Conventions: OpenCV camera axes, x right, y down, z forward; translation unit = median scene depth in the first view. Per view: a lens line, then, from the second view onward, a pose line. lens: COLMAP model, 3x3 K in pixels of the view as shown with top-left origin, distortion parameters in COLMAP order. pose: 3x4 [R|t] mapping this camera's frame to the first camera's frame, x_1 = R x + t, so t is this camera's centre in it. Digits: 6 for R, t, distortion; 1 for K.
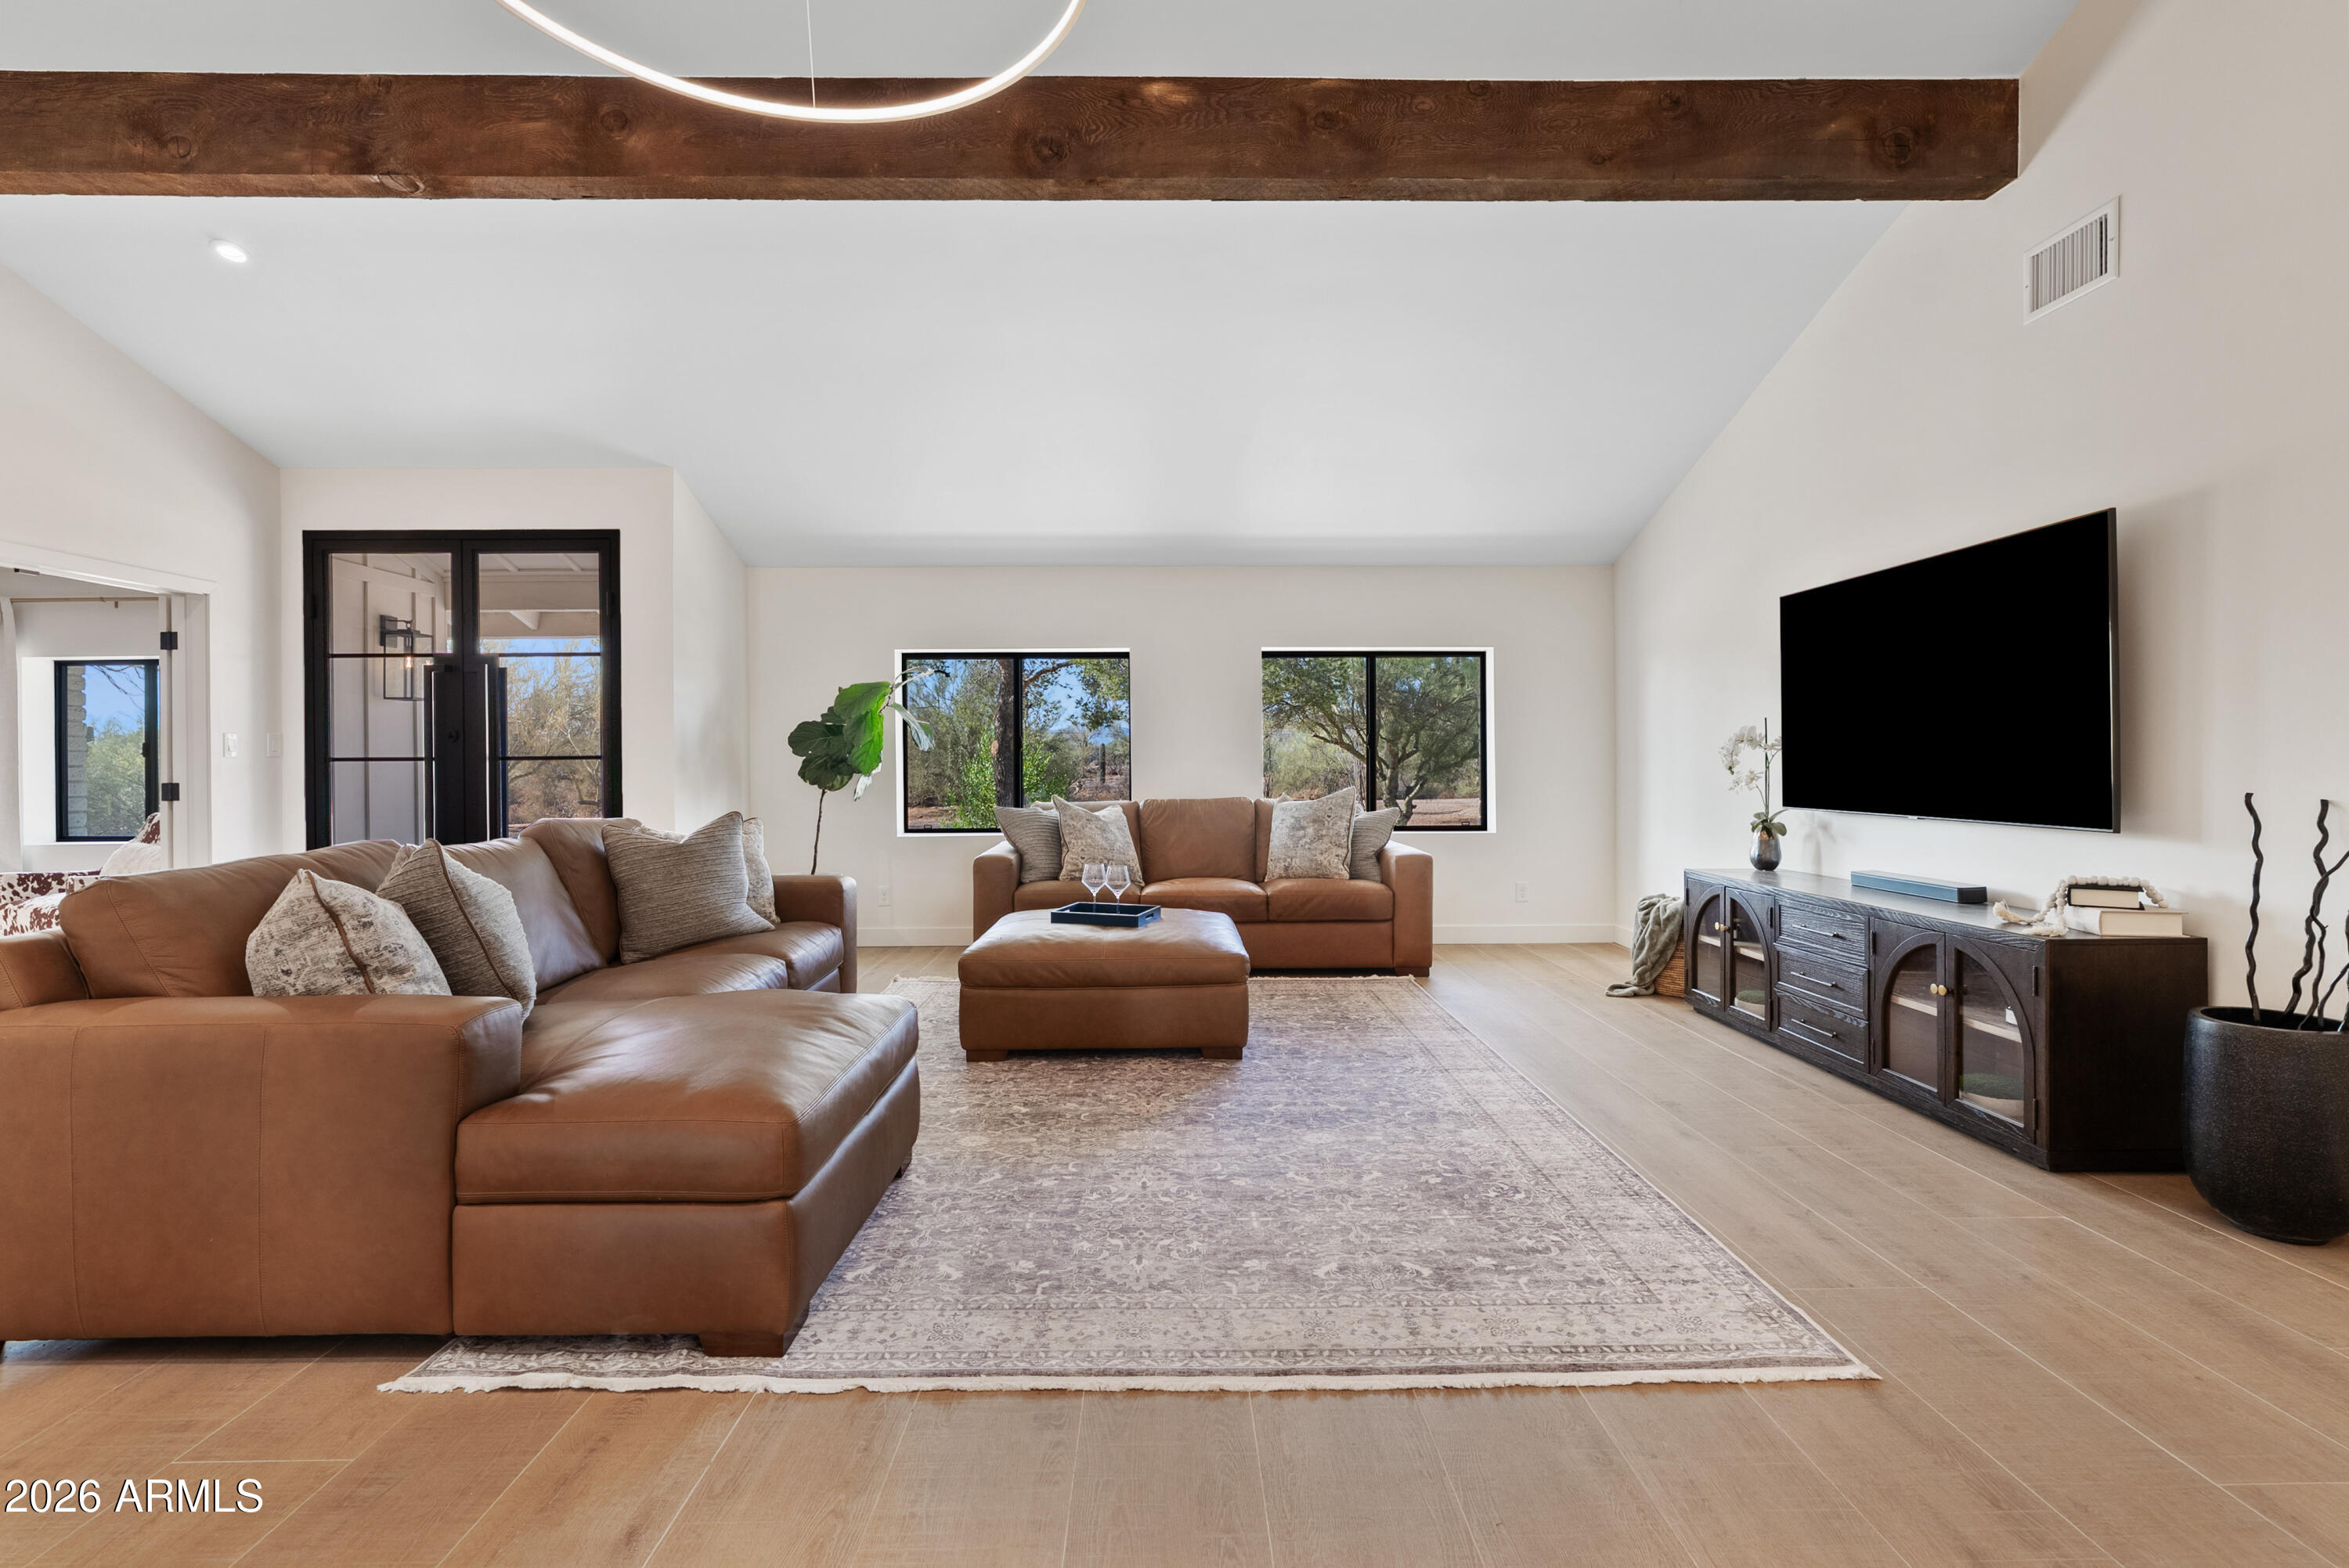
lens RADIAL K [[1069.9, 0, 1174.4], [0, 1069.9, 768.6], [0, 0, 1]] dist [-0.002160, 0.001126]
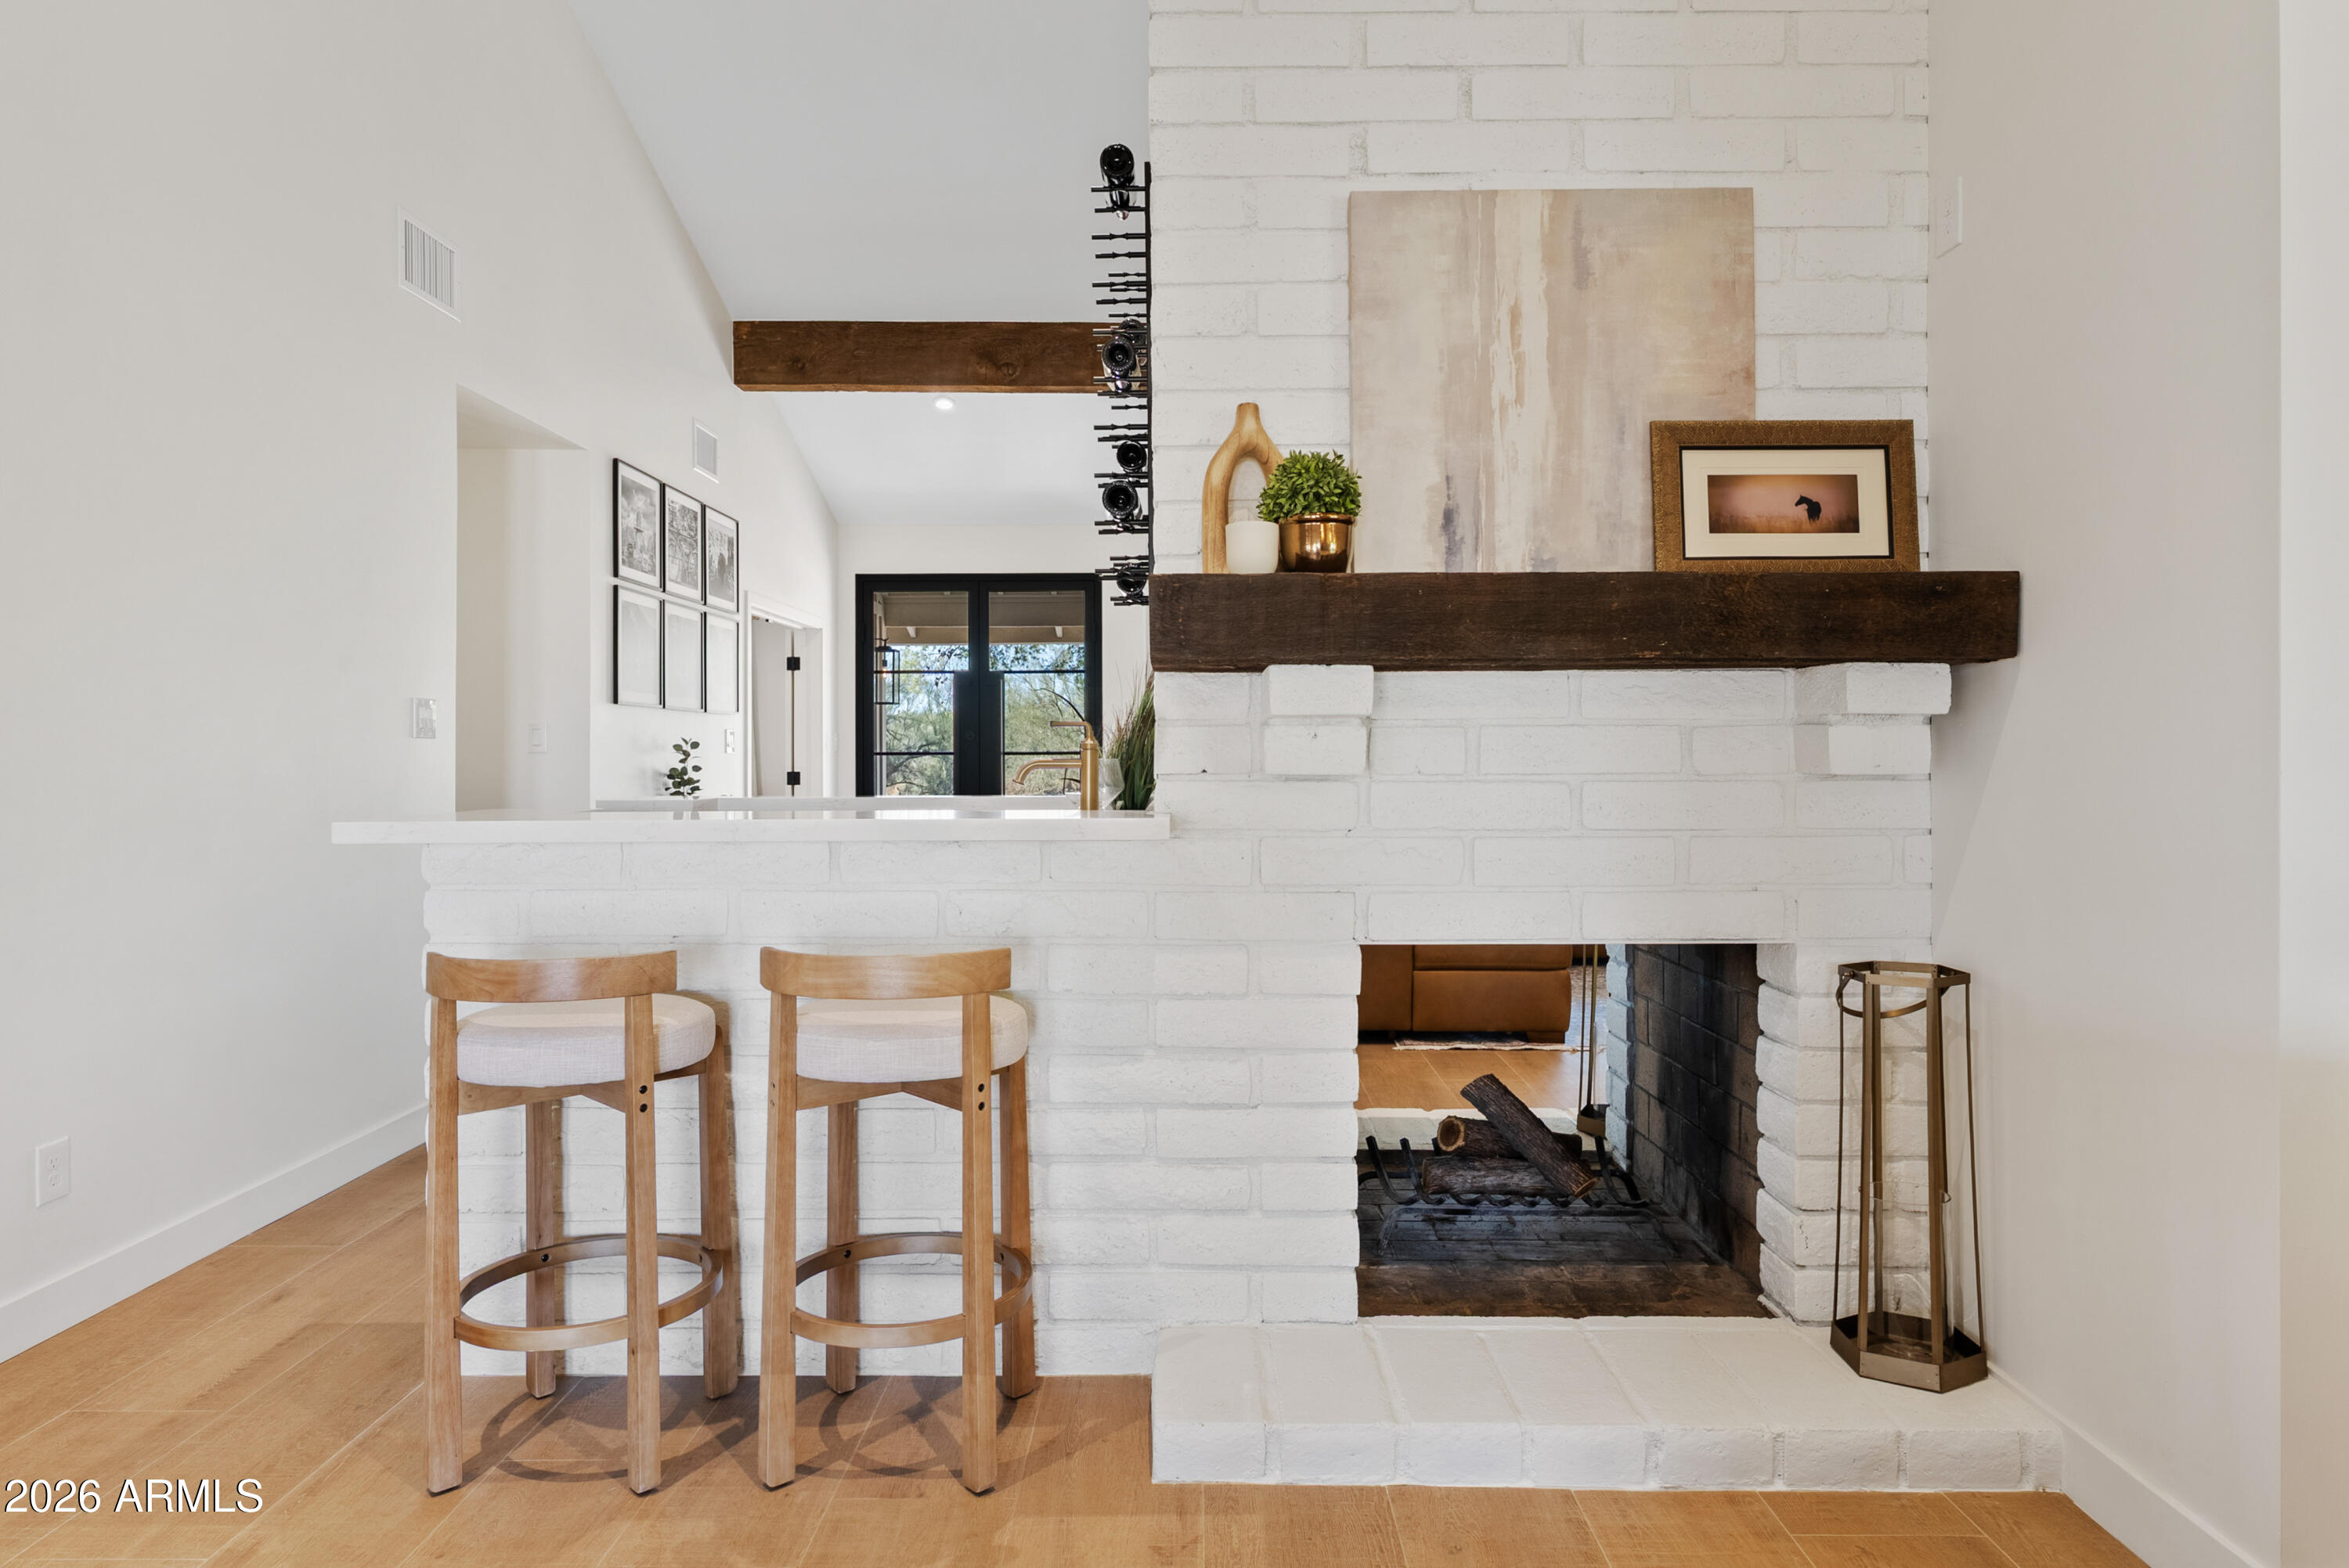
lens RADIAL K [[1398.1, 0, 1171.2], [0, 1398.1, 757.1], [0, 0, 1]] dist [-0.003185, -0.000875]
pose [[0.999812, 0.004876, -0.018760, -0.697386], [-0.004874, 0.999988, 0.000137, -0.011372], [0.018760, -0.000046, 0.999824, -1.134890]]
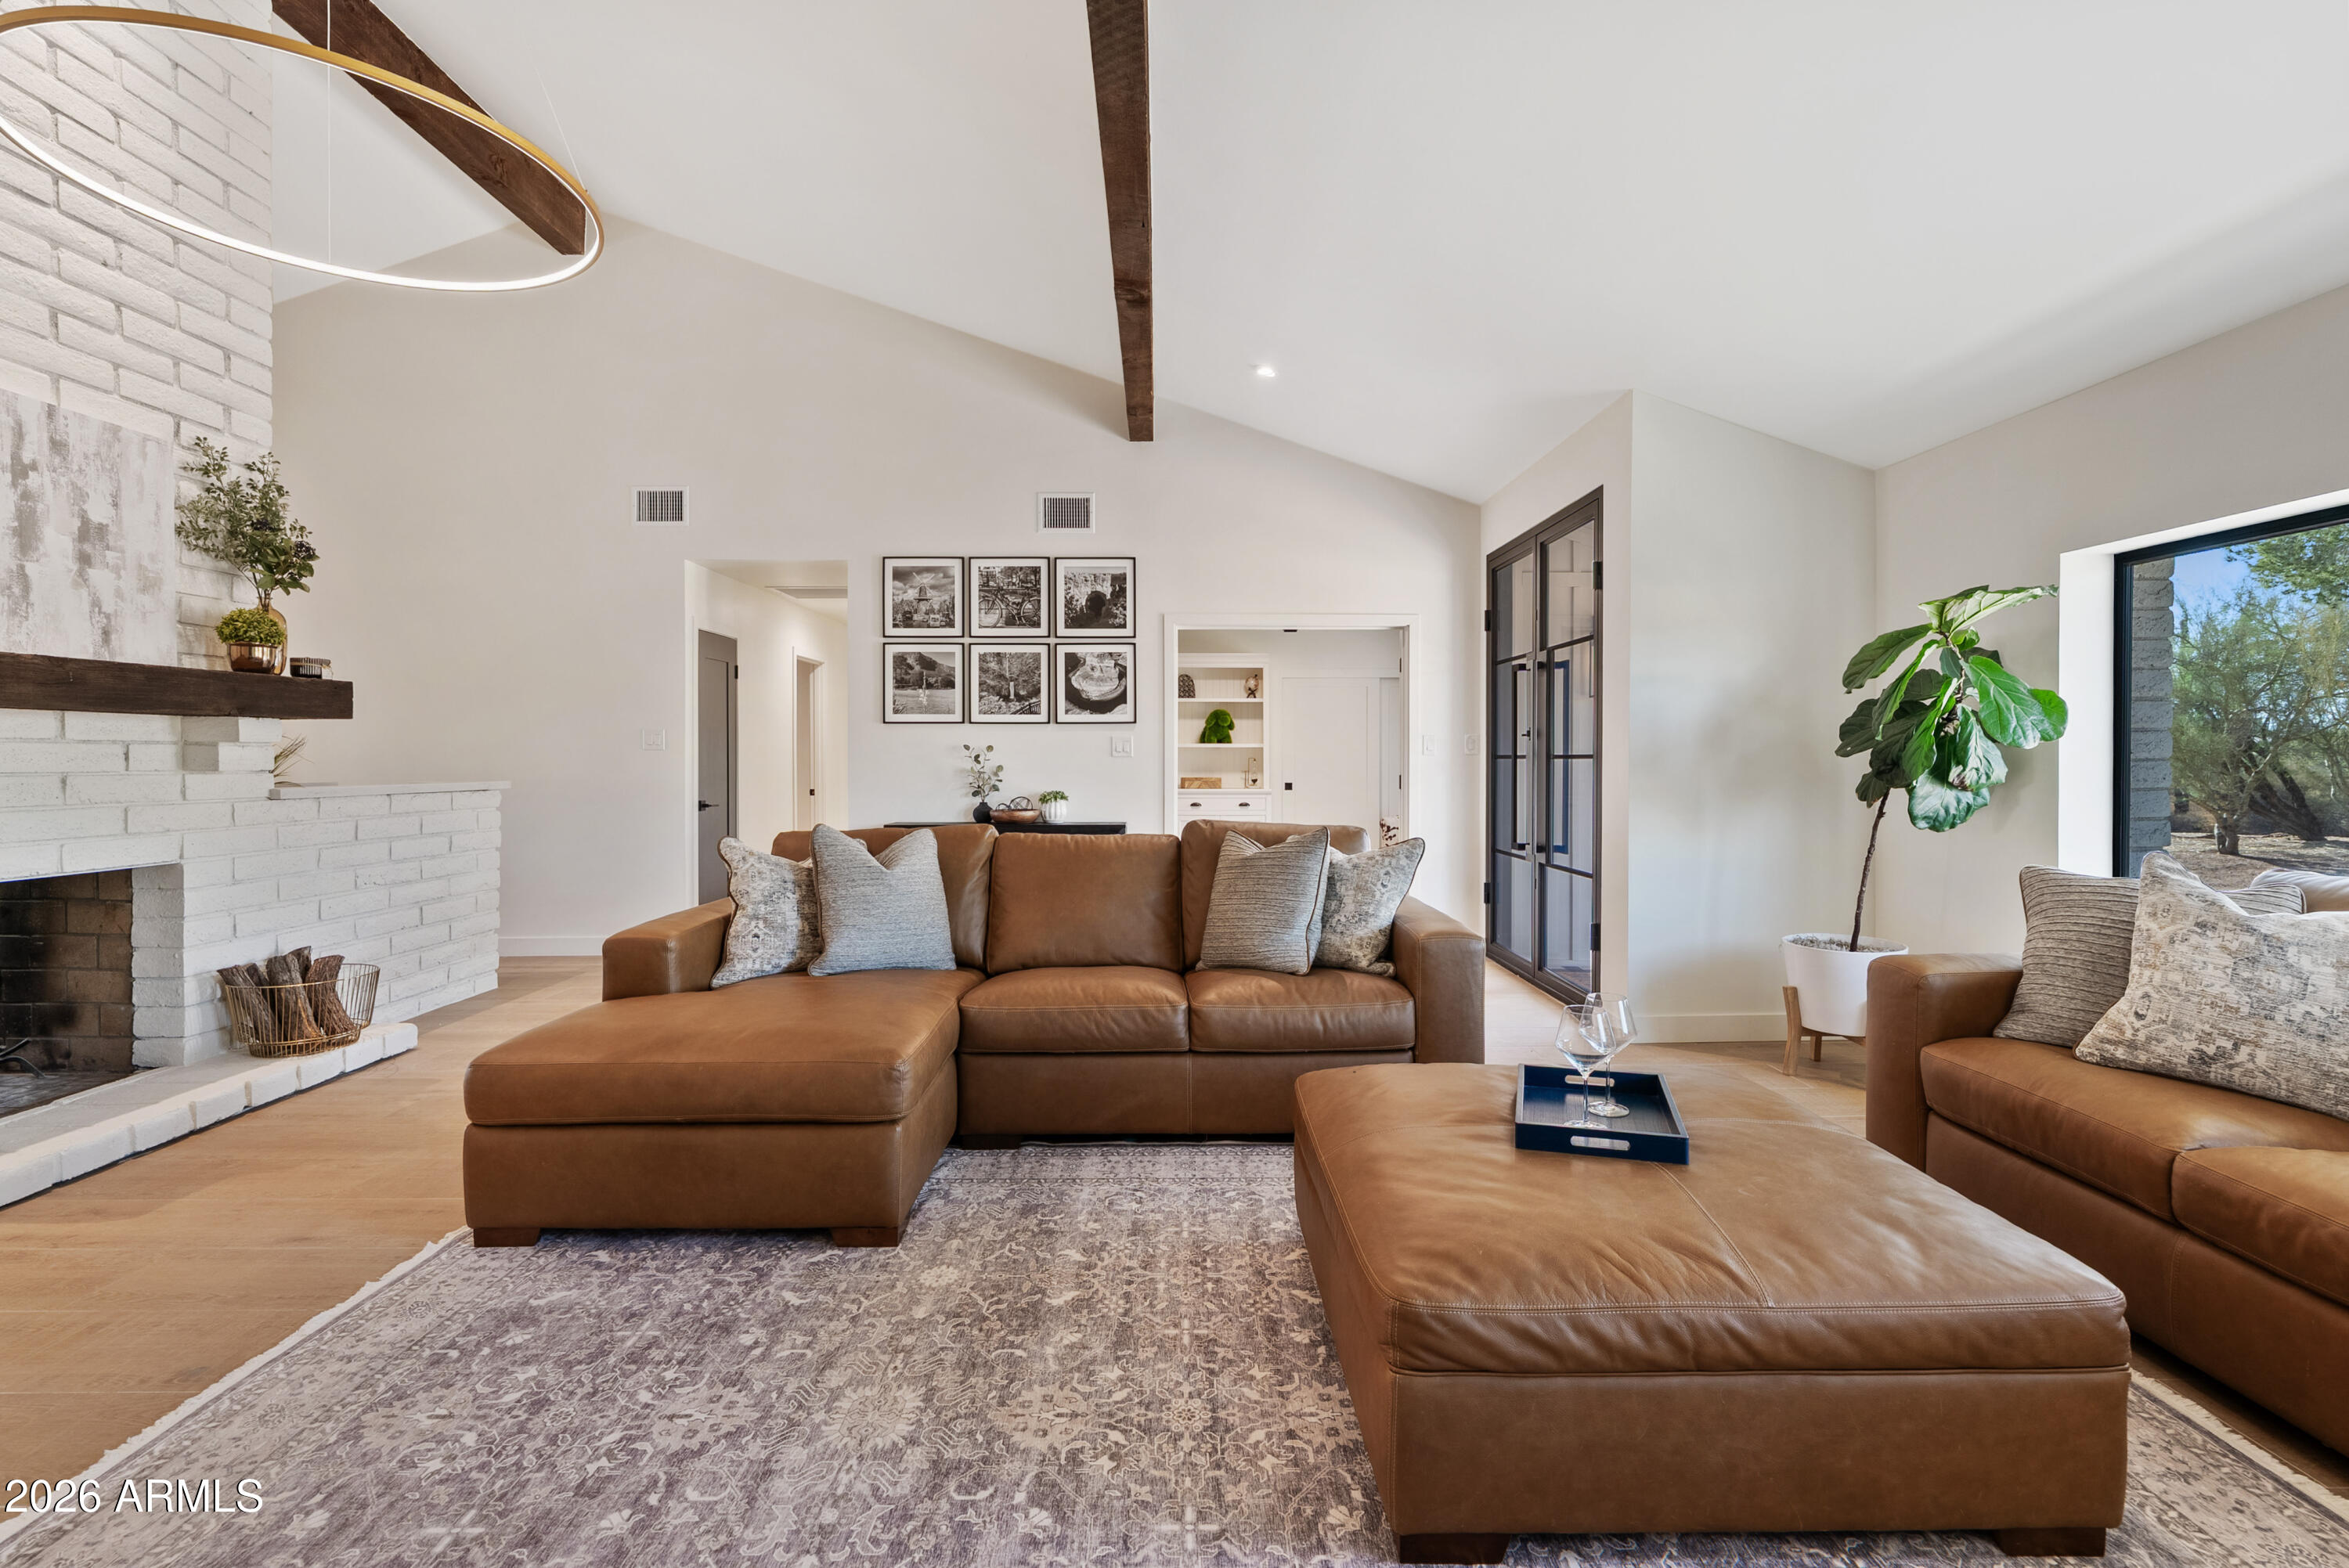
lens RADIAL K [[1069.9, 0, 1174.4], [0, 1069.9, 768.6], [0, 0, 1]] dist [-0.002160, 0.001126]
pose [[-0.008476, 0.016065, -0.999835, 0.559519], [-0.001123, 0.999870, 0.016076, -0.023884], [0.999963, 0.001259, -0.008457, 1.165364]]
